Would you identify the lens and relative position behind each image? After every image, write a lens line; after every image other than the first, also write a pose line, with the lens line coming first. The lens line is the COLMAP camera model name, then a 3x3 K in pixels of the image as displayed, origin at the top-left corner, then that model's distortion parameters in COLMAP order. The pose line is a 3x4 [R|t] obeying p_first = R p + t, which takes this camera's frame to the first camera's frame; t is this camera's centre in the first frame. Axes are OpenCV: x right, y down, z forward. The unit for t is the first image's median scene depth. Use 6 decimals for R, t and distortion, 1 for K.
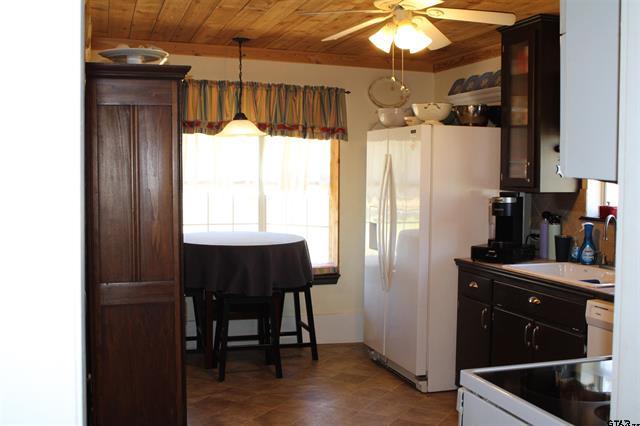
lens RADIAL K [[736.3, 0, 320.0], [0, 736.3, 213.0], [0, 0, 1]] dist [-0.014941, -0.018713]
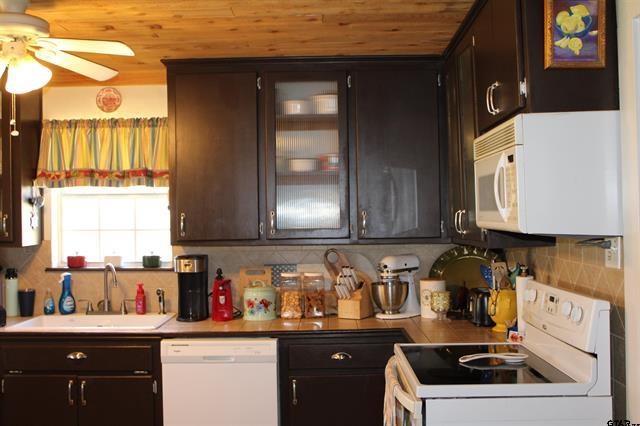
lens RADIAL K [[736.3, 0, 320.0], [0, 736.3, 213.0], [0, 0, 1]] dist [-0.014941, -0.018713]
pose [[0.333693, -0.006636, 0.942659, -0.475159], [0.062669, 0.997919, -0.015160, -0.032498], [-0.940597, 0.064134, 0.333414, 0.324358]]
